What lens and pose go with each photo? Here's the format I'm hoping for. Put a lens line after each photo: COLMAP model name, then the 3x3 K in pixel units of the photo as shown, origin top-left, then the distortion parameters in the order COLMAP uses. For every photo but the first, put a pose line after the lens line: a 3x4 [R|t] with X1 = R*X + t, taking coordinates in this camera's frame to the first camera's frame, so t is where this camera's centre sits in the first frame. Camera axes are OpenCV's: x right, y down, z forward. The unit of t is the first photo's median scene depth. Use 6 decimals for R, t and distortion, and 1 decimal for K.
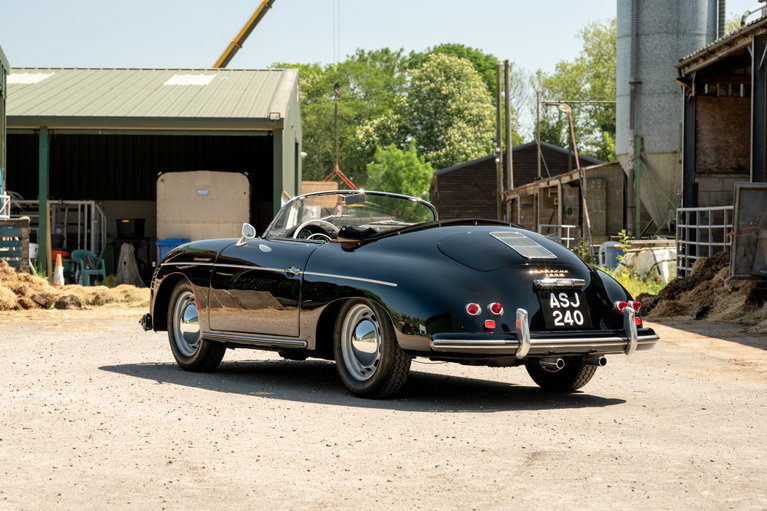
lens RADIAL K [[1815.0, 0, 383.5], [0, 1815.0, 255.5], [0, 0, 1]] dist [0.000727, 0.062298]
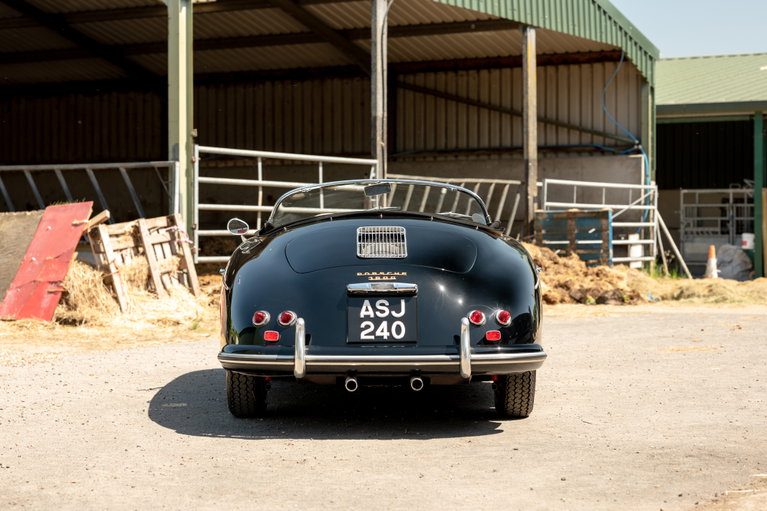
lens RADIAL K [[1815.0, 0, 383.5], [0, 1815.0, 255.5], [0, 0, 1]] dist [0.000727, 0.062298]
pose [[0.856549, -0.001256, -0.516064, 0.197281], [0.004563, 0.999976, 0.005140, -0.001459], [0.516045, -0.006757, 0.856535, 0.108416]]
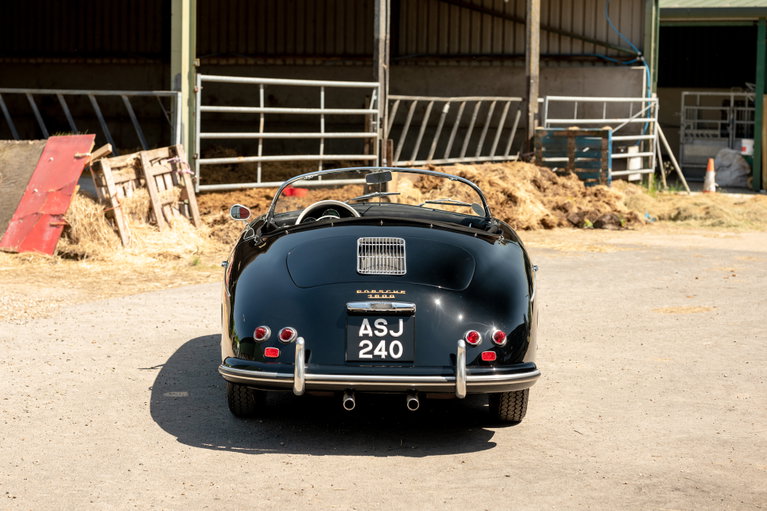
lens RADIAL K [[1815.0, 0, 383.5], [0, 1815.0, 255.5], [0, 0, 1]] dist [0.000727, 0.062298]
pose [[0.856391, 0.055350, -0.513352, 0.199448], [-0.016103, 0.996617, 0.080592, -0.028888], [0.516076, -0.060752, 0.854385, 0.104133]]
